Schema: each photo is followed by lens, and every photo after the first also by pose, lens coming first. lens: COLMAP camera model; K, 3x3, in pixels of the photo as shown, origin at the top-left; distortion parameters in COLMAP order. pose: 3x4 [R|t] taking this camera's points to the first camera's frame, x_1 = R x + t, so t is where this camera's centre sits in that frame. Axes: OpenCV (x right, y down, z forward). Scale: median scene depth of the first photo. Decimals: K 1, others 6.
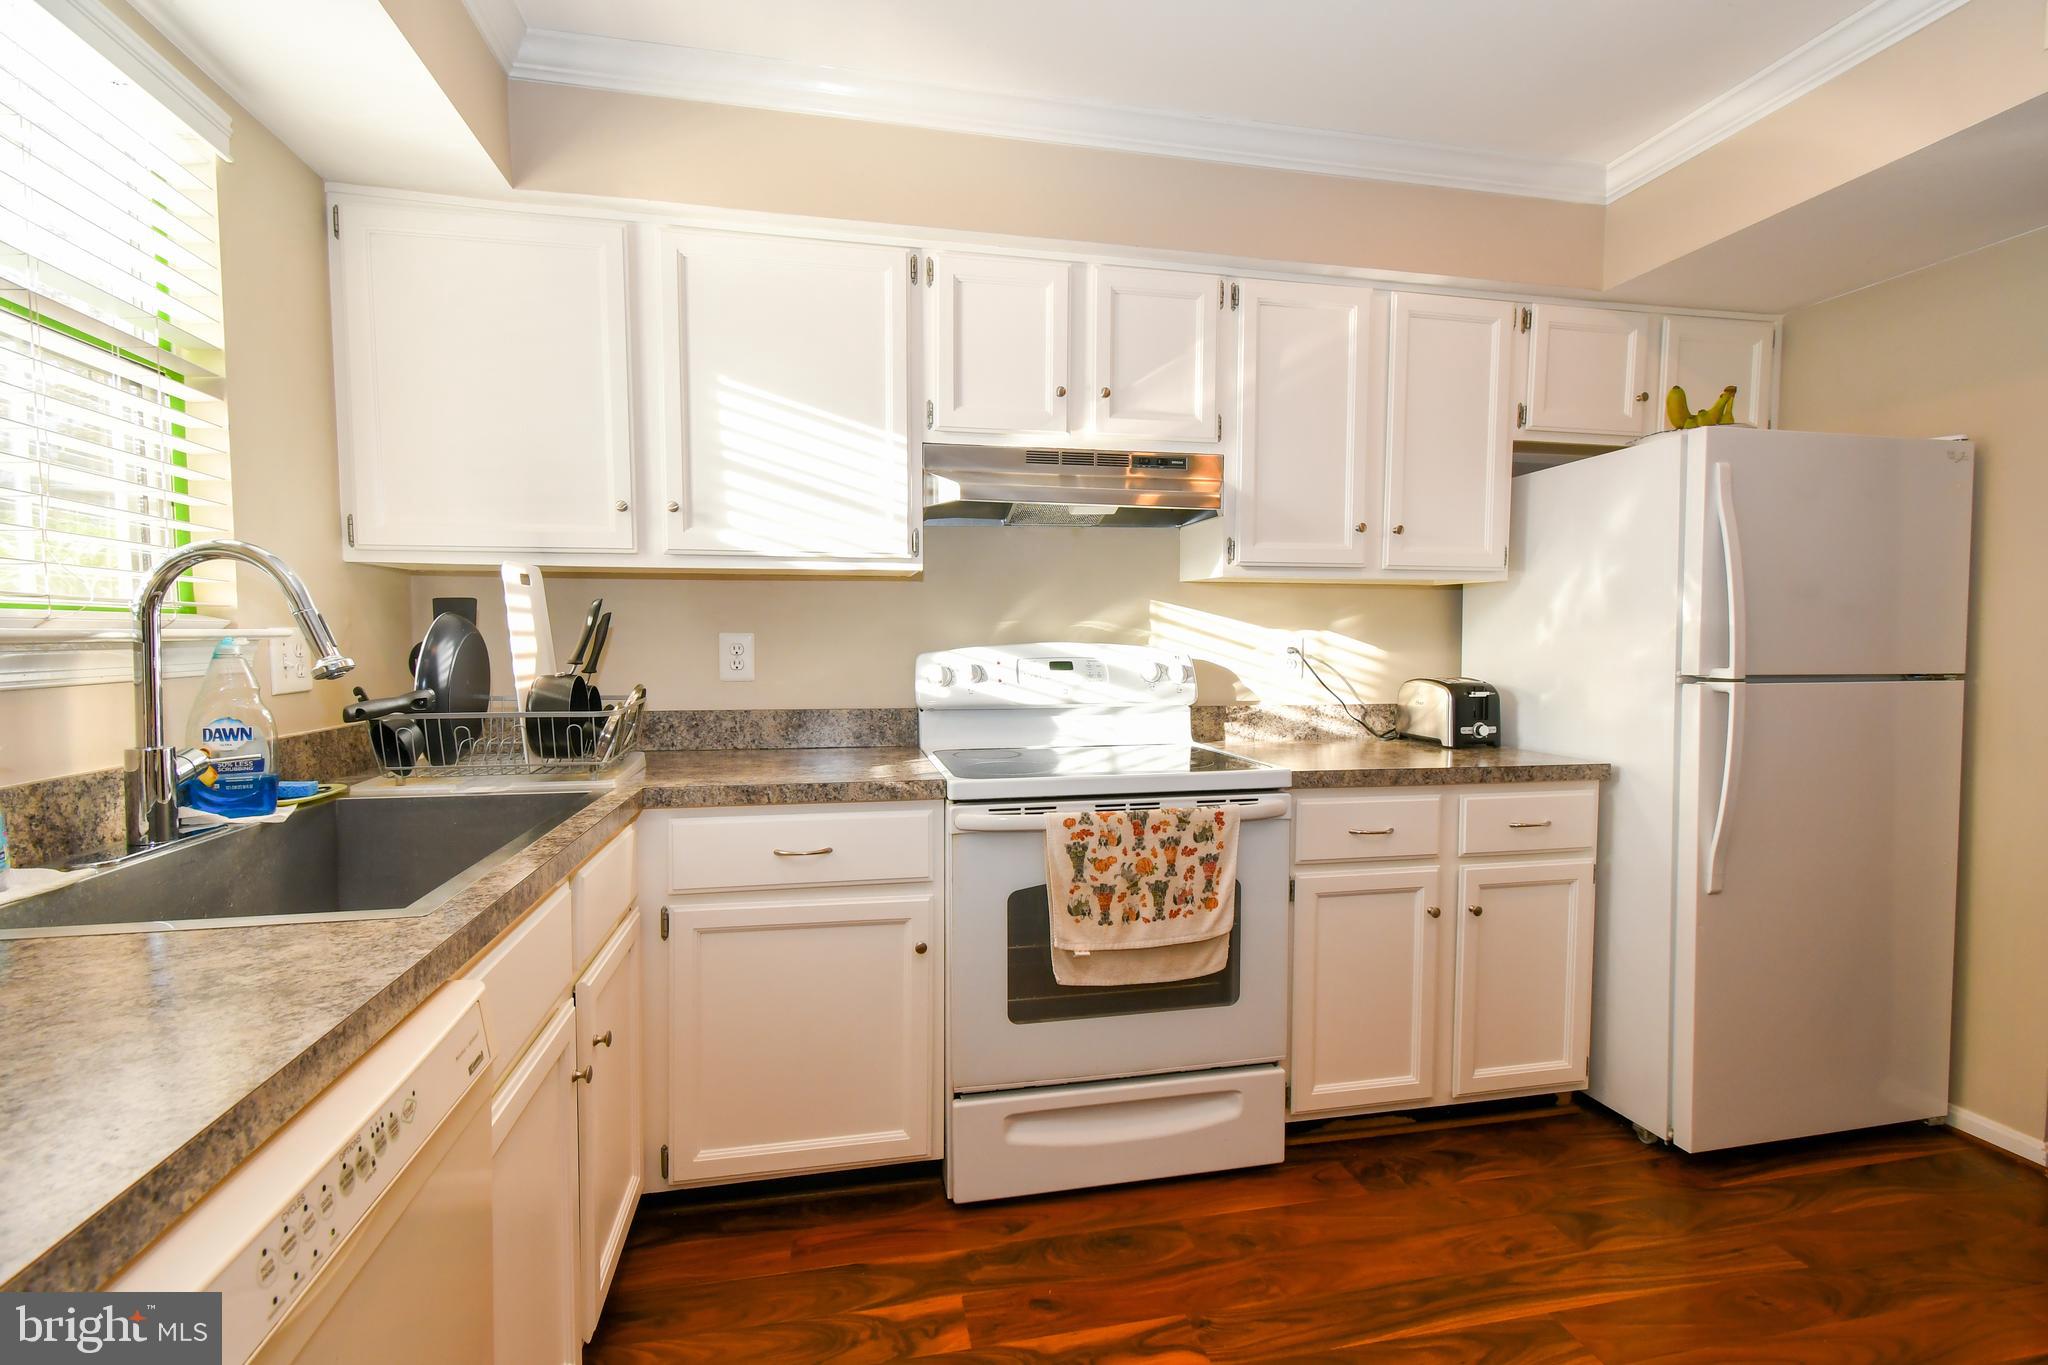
lens RADIAL K [[912.6, 0, 1024.0], [0, 912.6, 682.5], [0, 0, 1]] dist [0.001026, 0.000092]
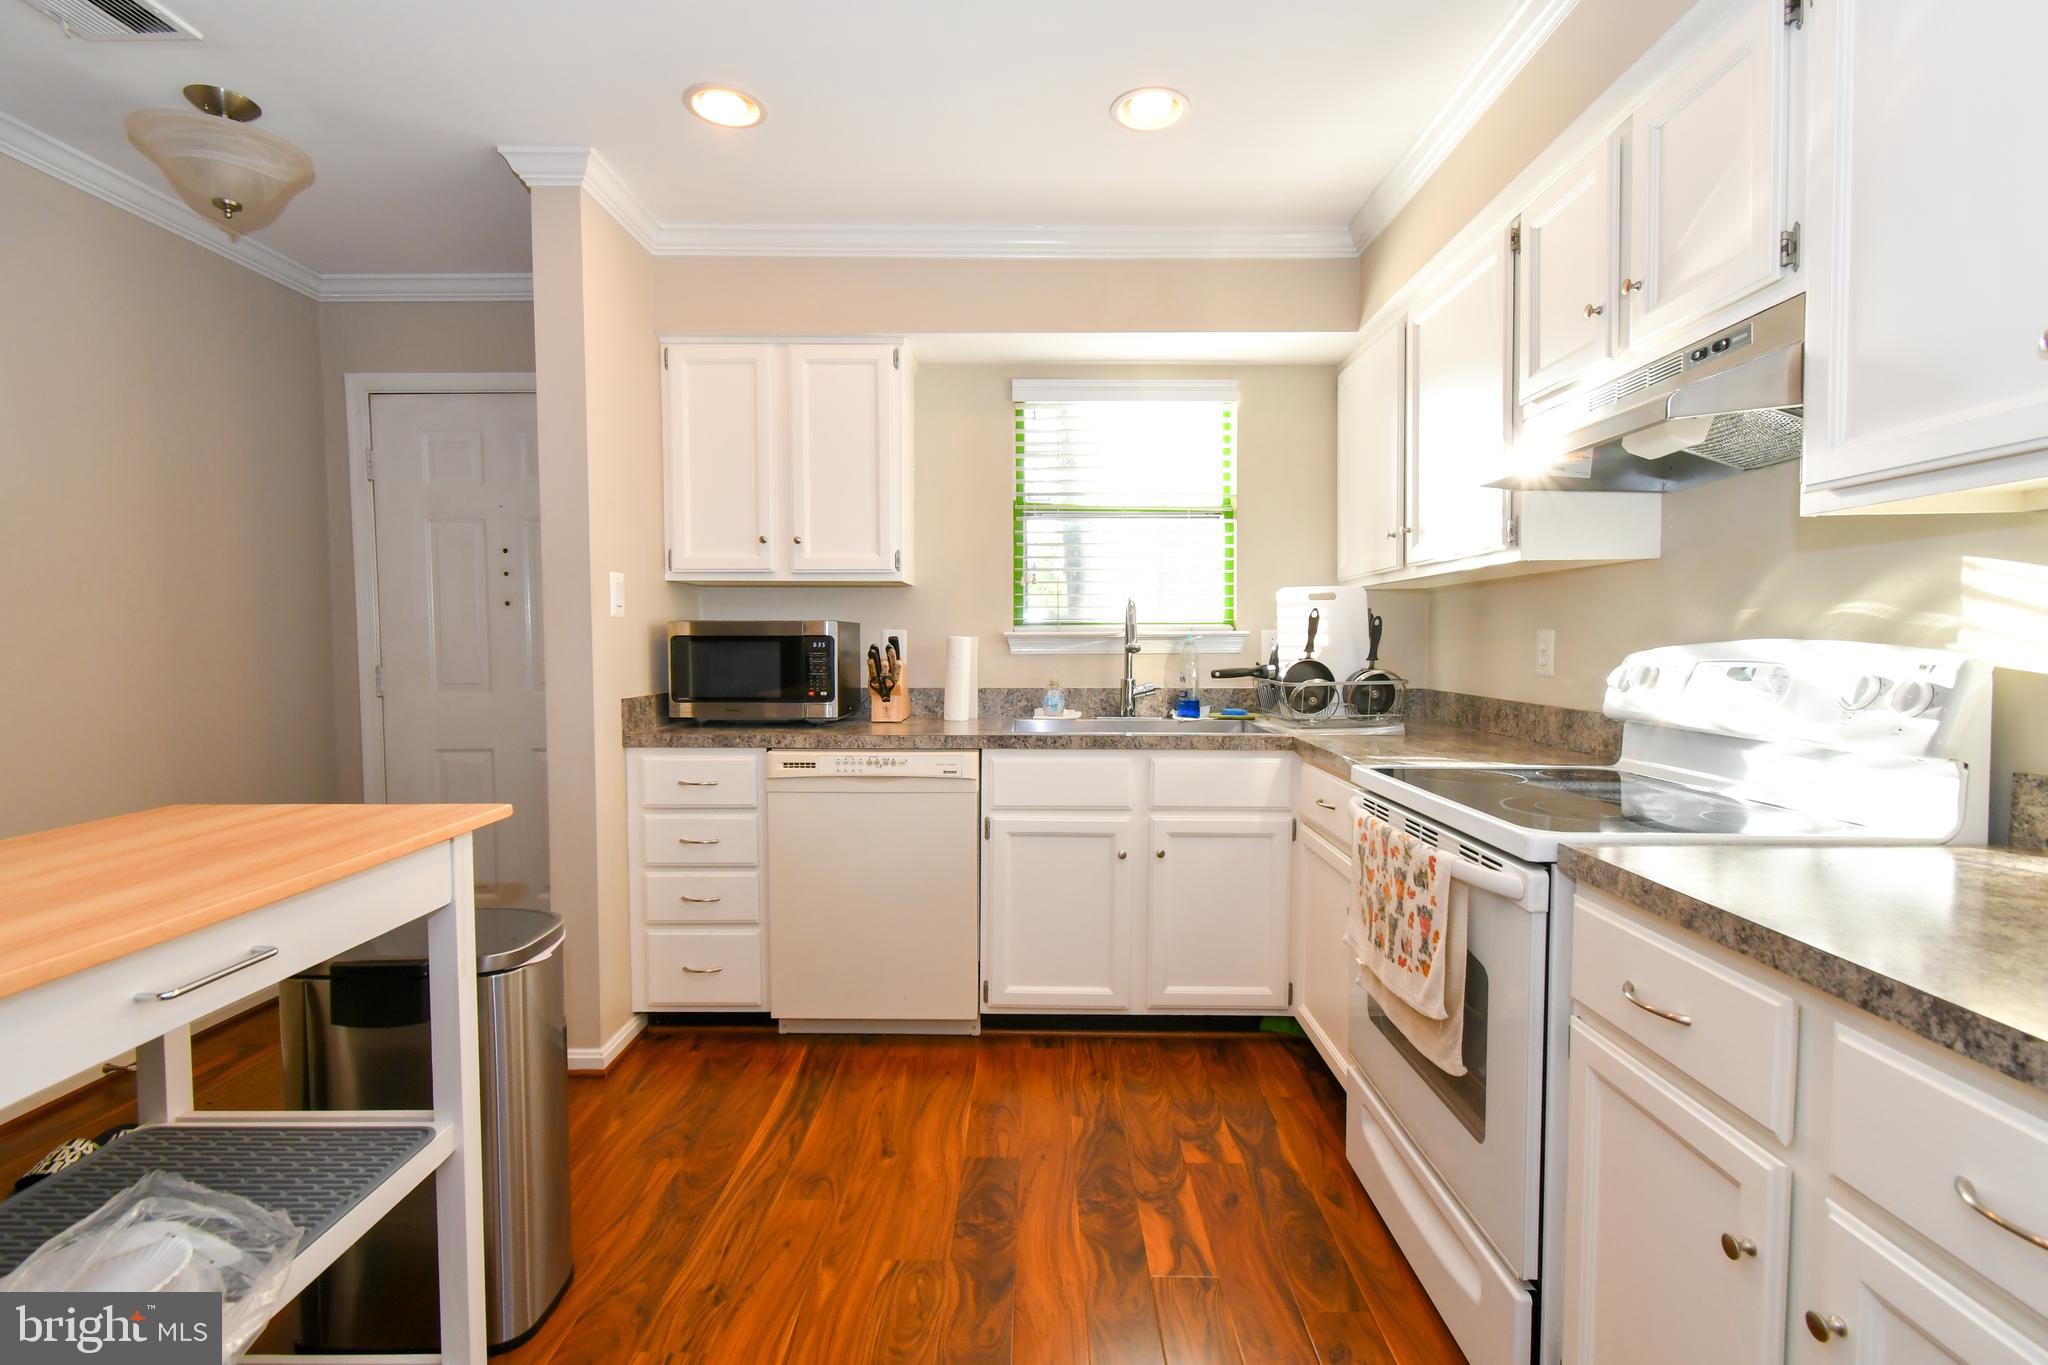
lens RADIAL K [[943.5, 0, 1024.0], [0, 943.5, 682.5], [0, 0, 1]] dist [0.000977, -0.000052]
pose [[-0.216942, 0.044306, -0.975179, 1.062750], [-0.047676, 0.997296, 0.055917, -0.033038], [0.975020, 0.058624, -0.214243, 0.827339]]
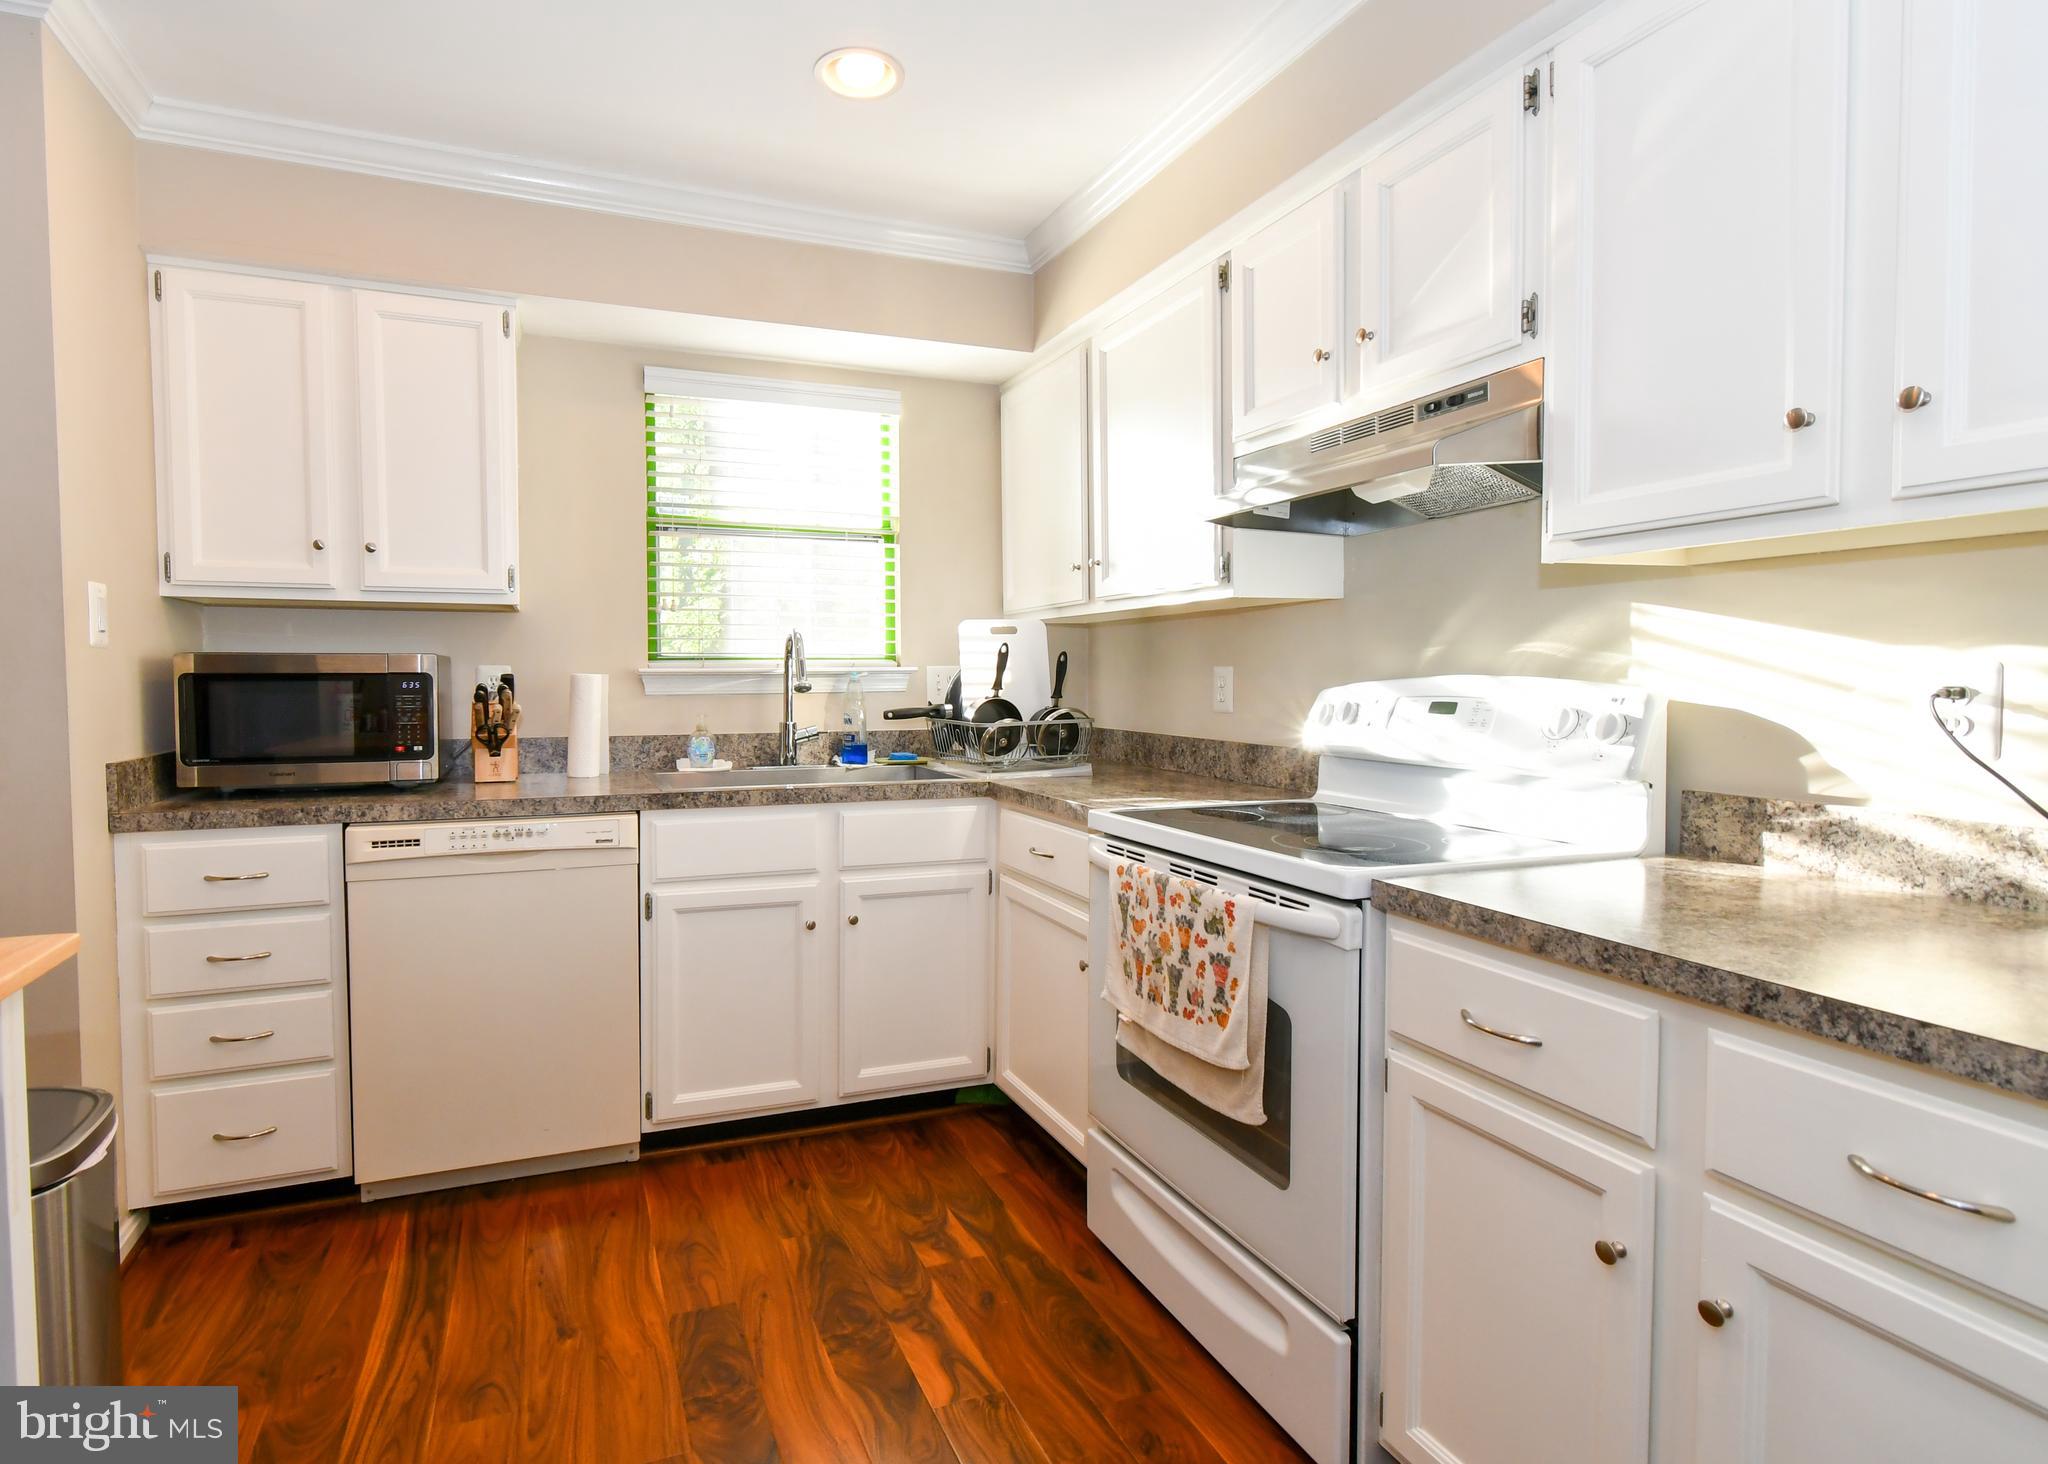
lens RADIAL K [[1043.3, 0, 931.1], [0, 1043.3, 716.0], [0, 0, 1]] dist [0.000942, 0.001182]
pose [[0.143316, 0.037975, -0.988948, 1.018055], [-0.045991, 0.998440, 0.031674, -0.025113], [0.988608, 0.040944, 0.144839, 0.630584]]
